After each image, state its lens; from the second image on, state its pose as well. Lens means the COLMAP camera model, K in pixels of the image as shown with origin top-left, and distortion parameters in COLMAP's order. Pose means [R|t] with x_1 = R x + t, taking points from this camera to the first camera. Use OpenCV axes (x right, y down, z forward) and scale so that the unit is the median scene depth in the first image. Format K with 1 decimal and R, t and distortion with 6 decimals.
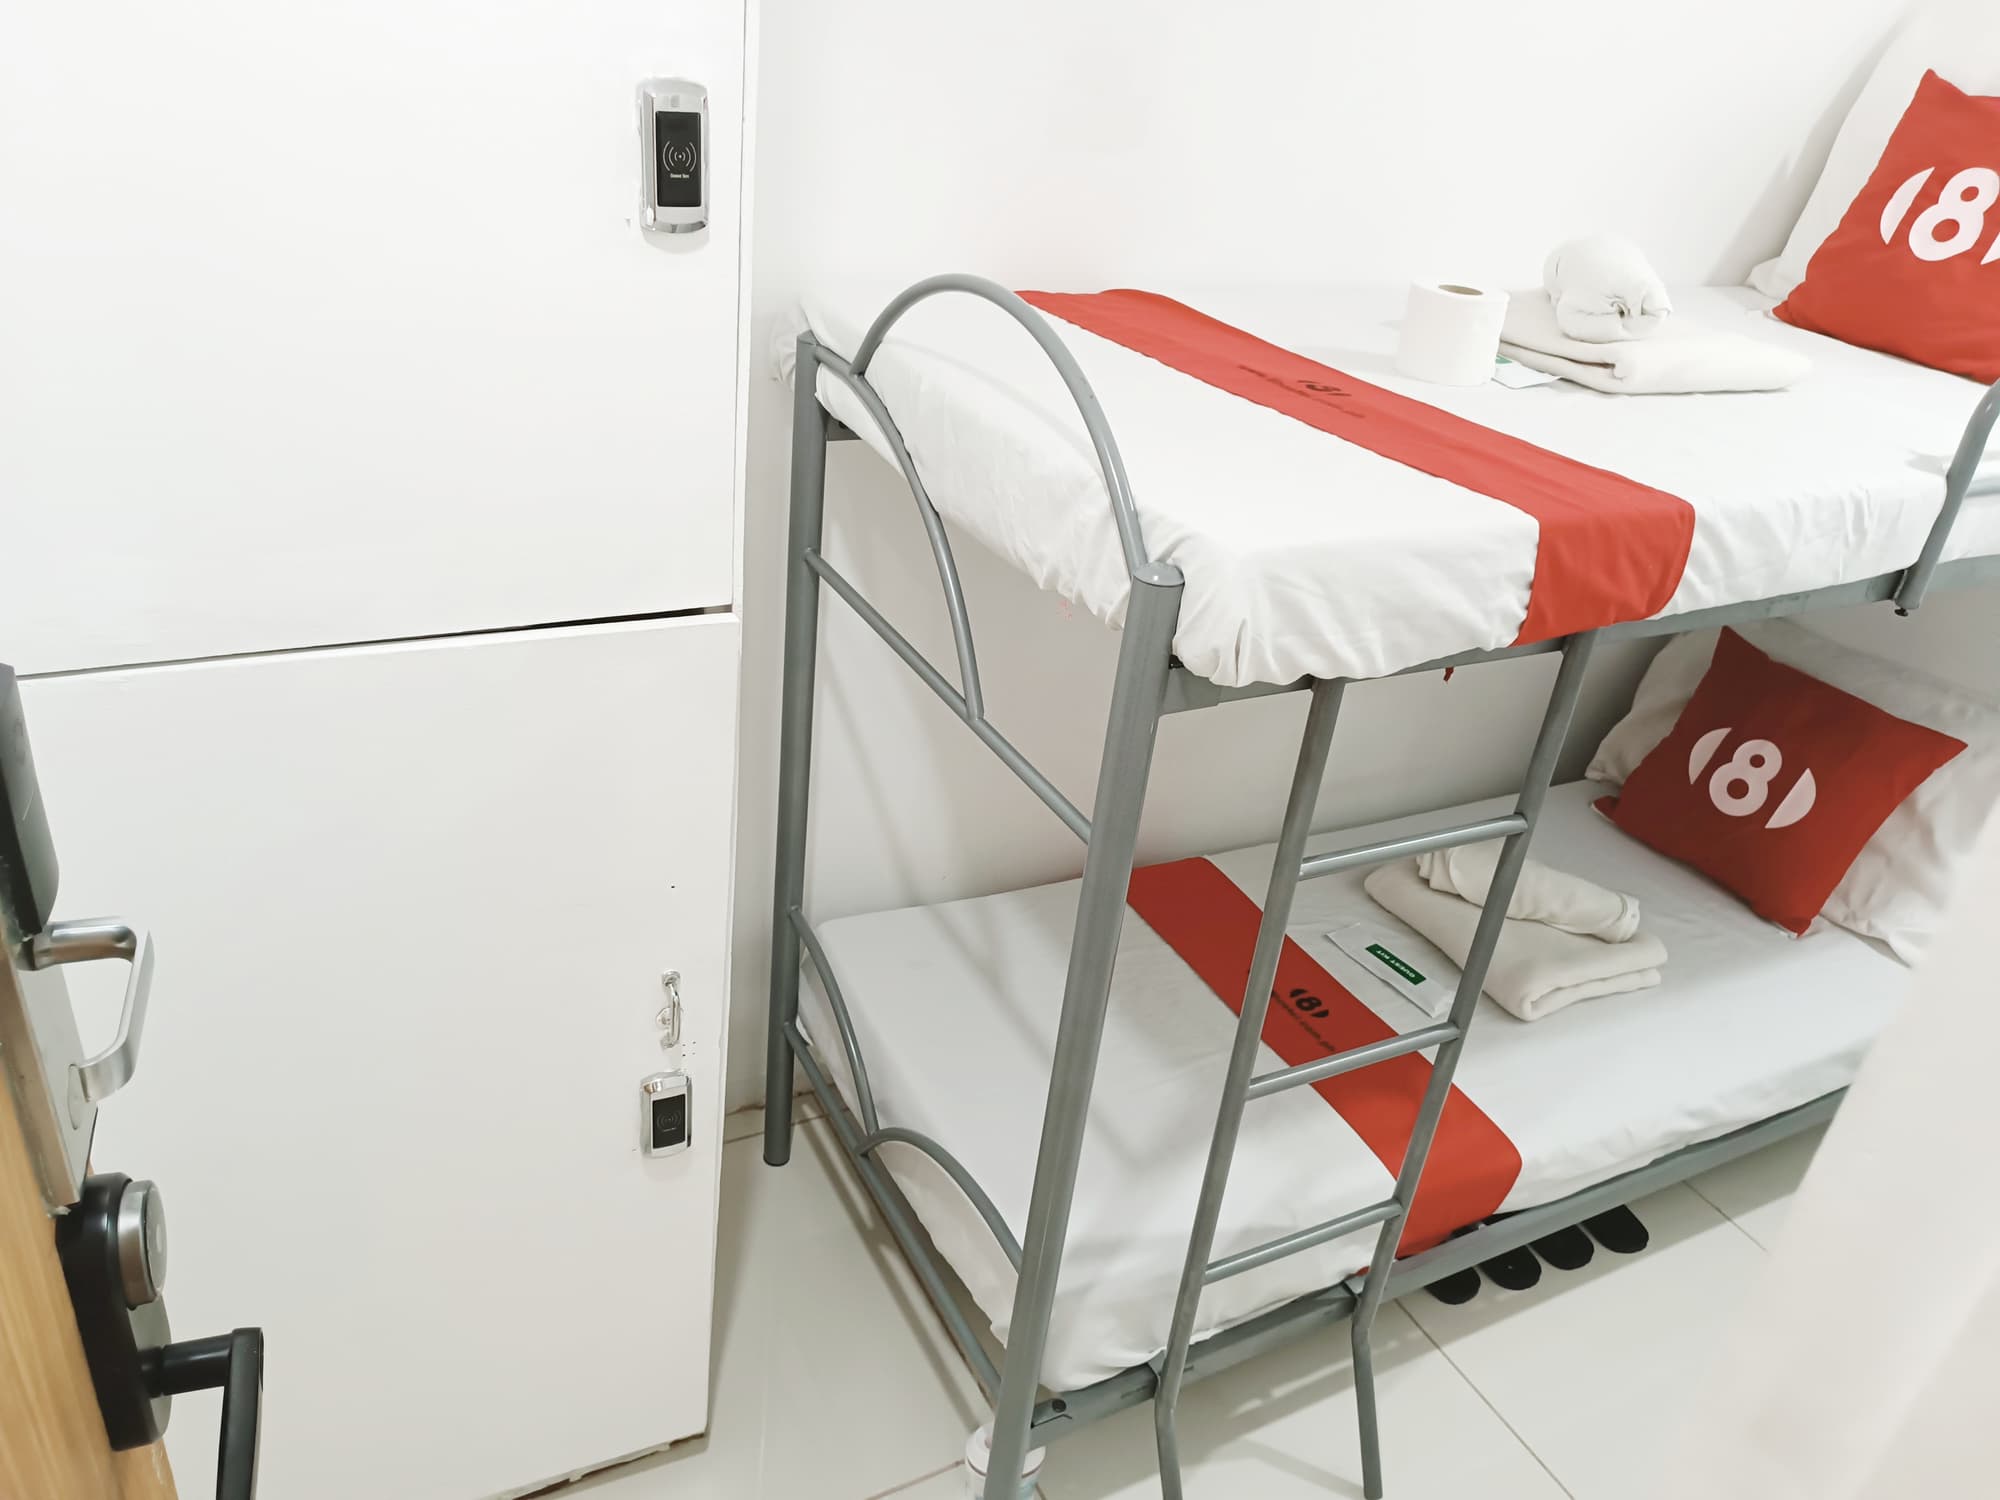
lens RADIAL K [[1439.9, 0, 991.7], [0, 1439.9, 756.7], [0, 0, 1]] dist [0.030506, -0.037585]
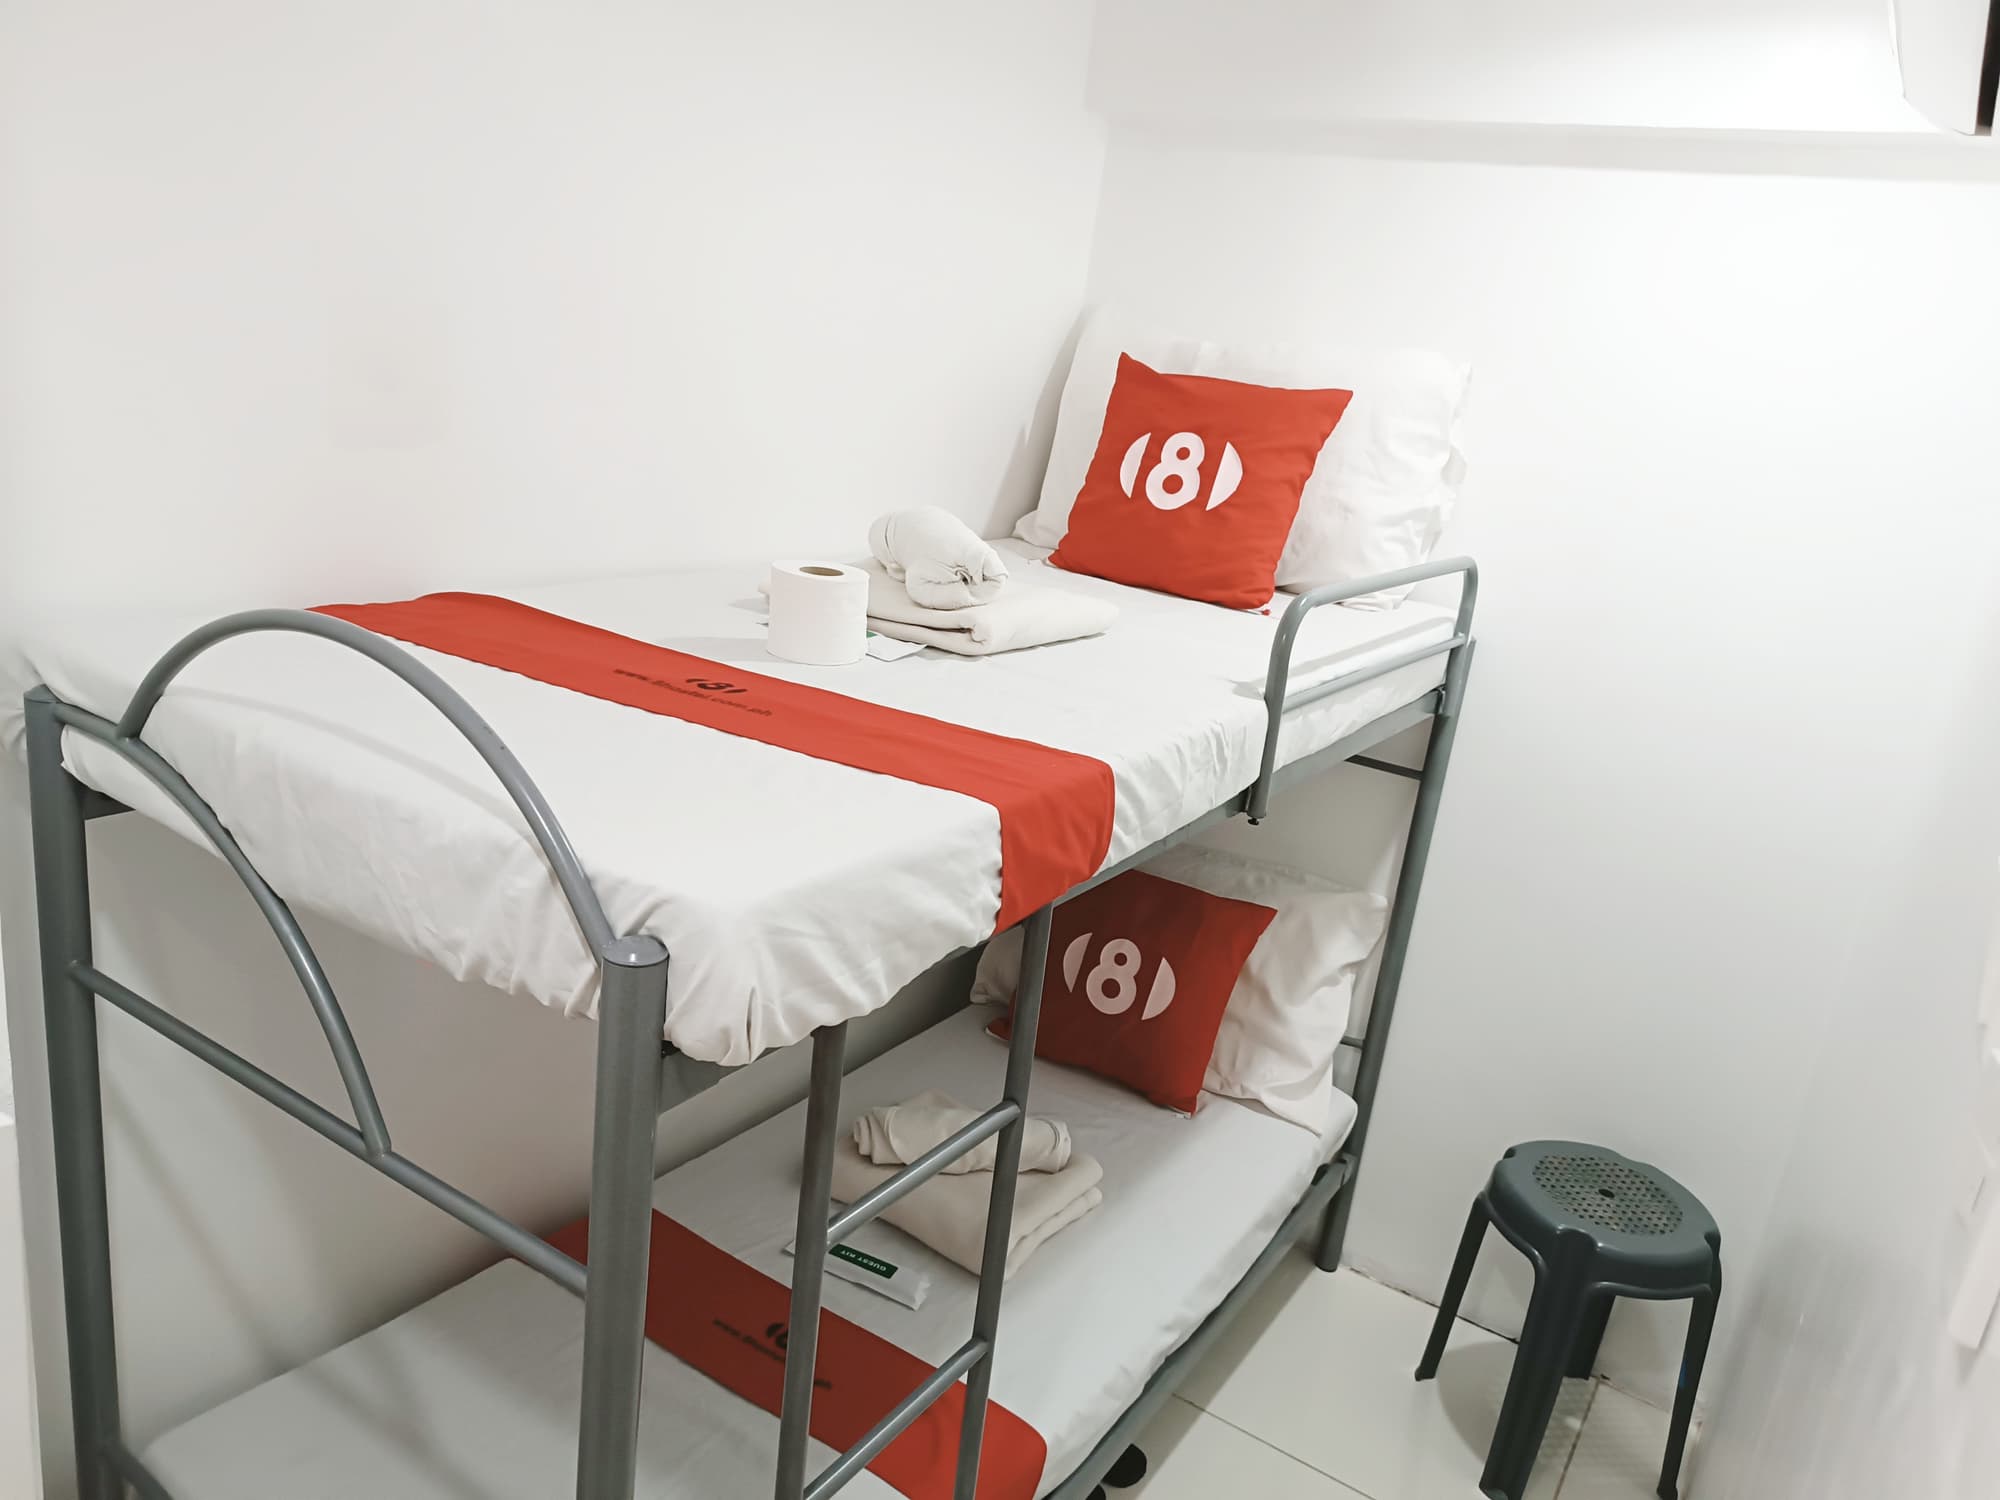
lens RADIAL K [[1439.9, 0, 991.7], [0, 1439.9, 756.7], [0, 0, 1]] dist [0.030506, -0.037585]
pose [[0.873996, -0.136565, 0.466349, -0.047895], [0.211462, 0.970951, -0.111976, -0.063820], [-0.437510, 0.196481, 0.877485, 0.109765]]
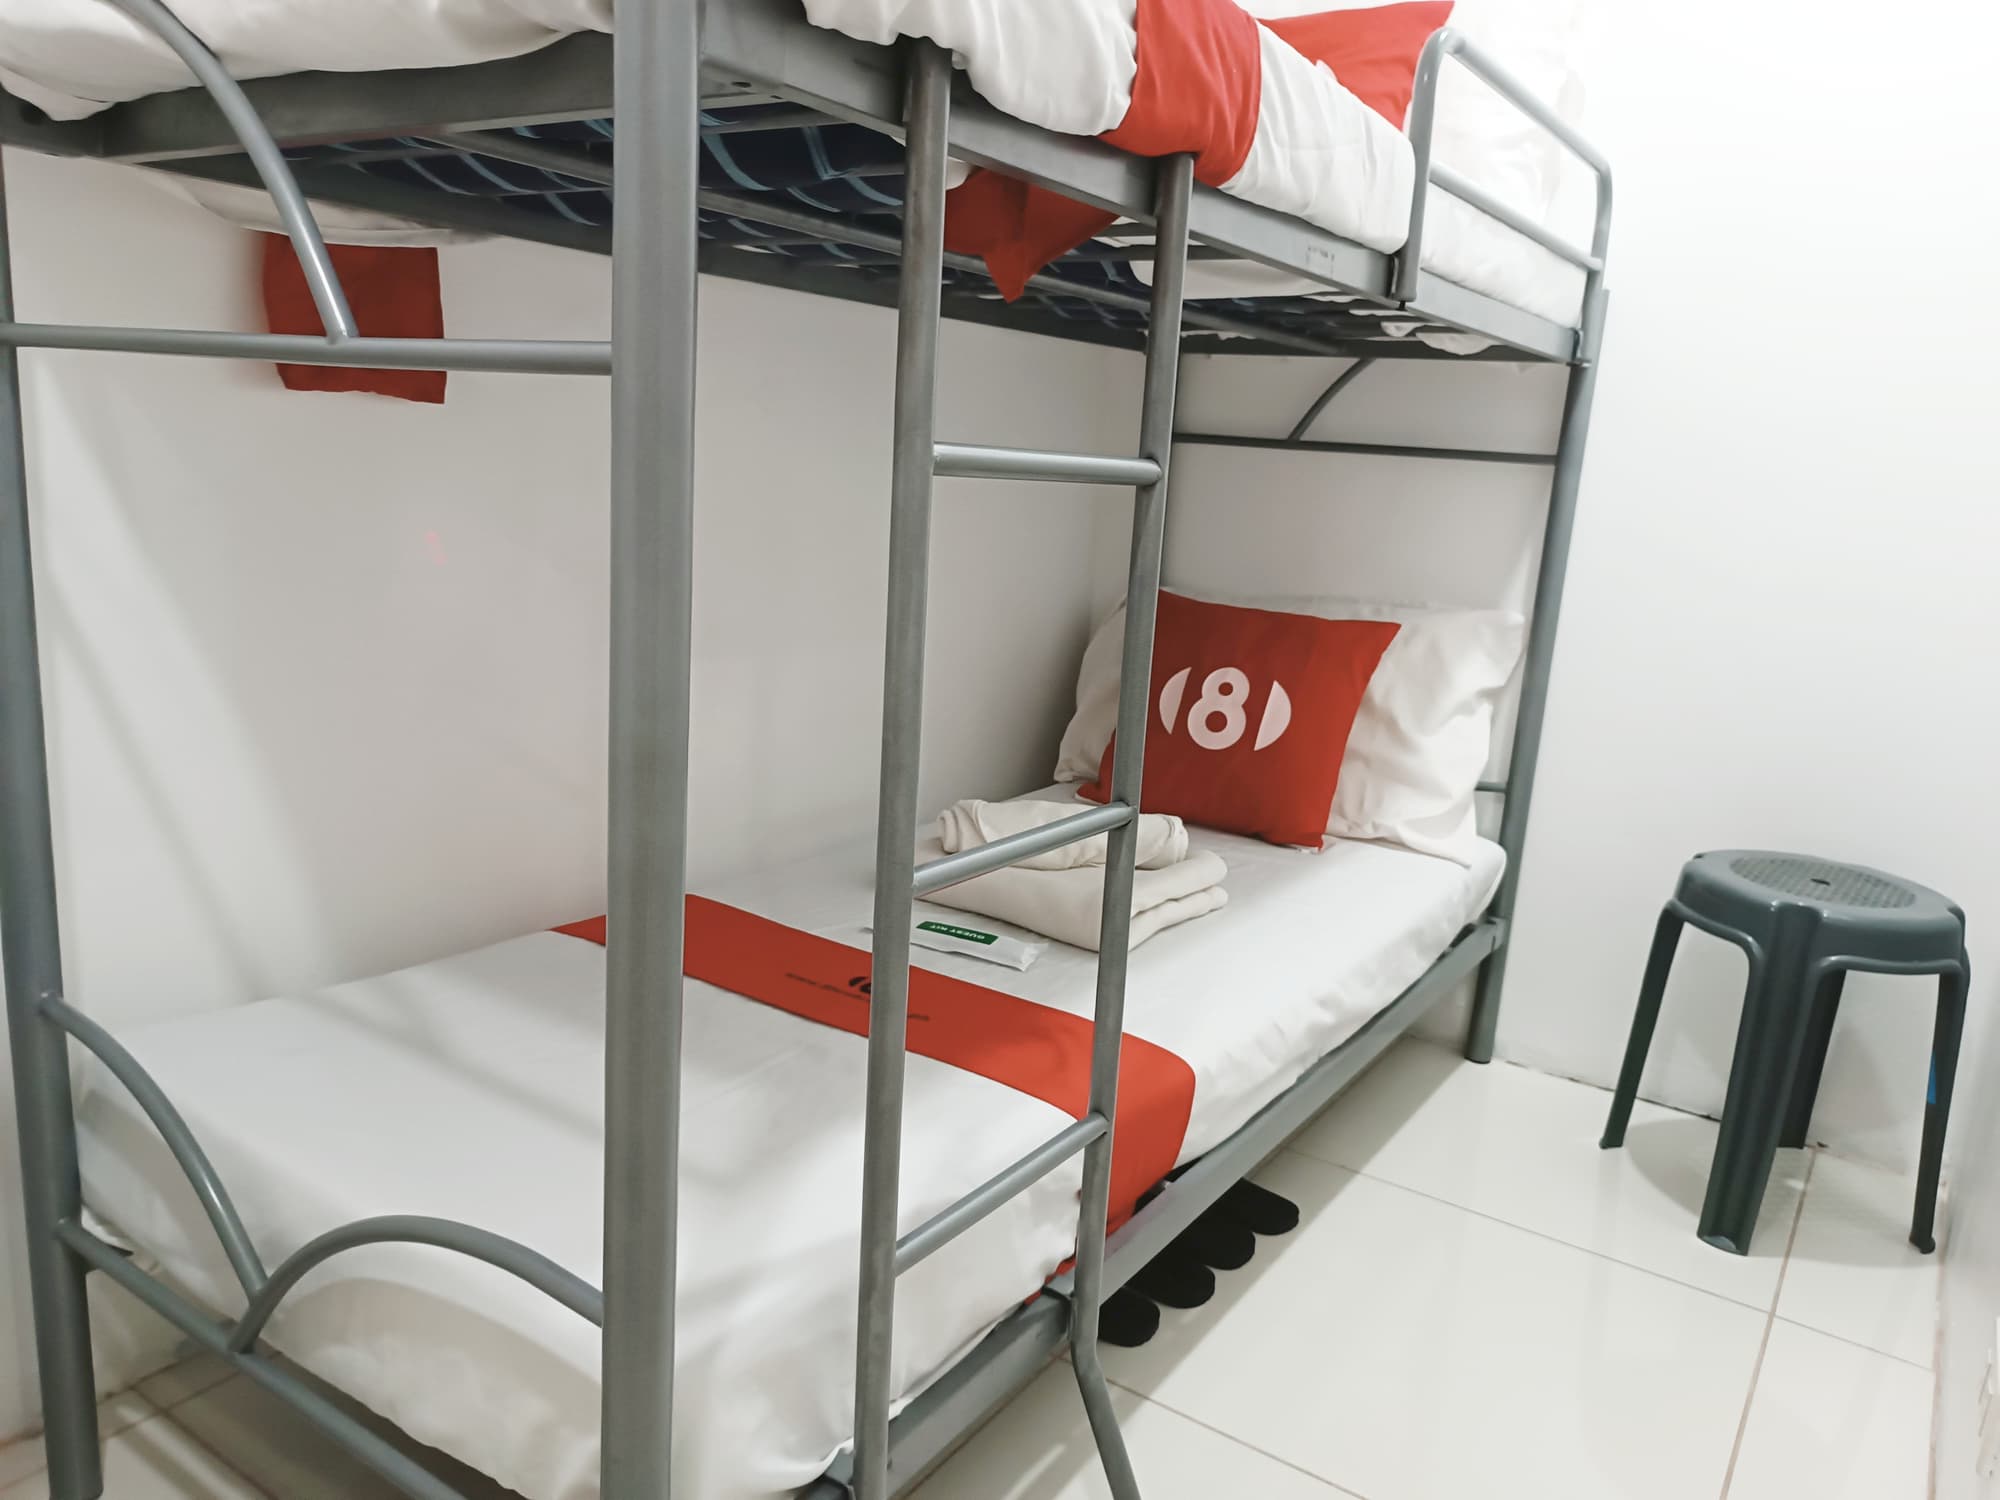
lens RADIAL K [[1456.1, 0, 985.5], [0, 1456.1, 746.0], [0, 0, 1]] dist [0.006379, -0.004680]
pose [[0.882535, -0.149329, 0.445907, -0.058282], [0.253717, 0.949588, -0.184149, 0.254529], [-0.395929, 0.275652, 0.875932, 0.350027]]
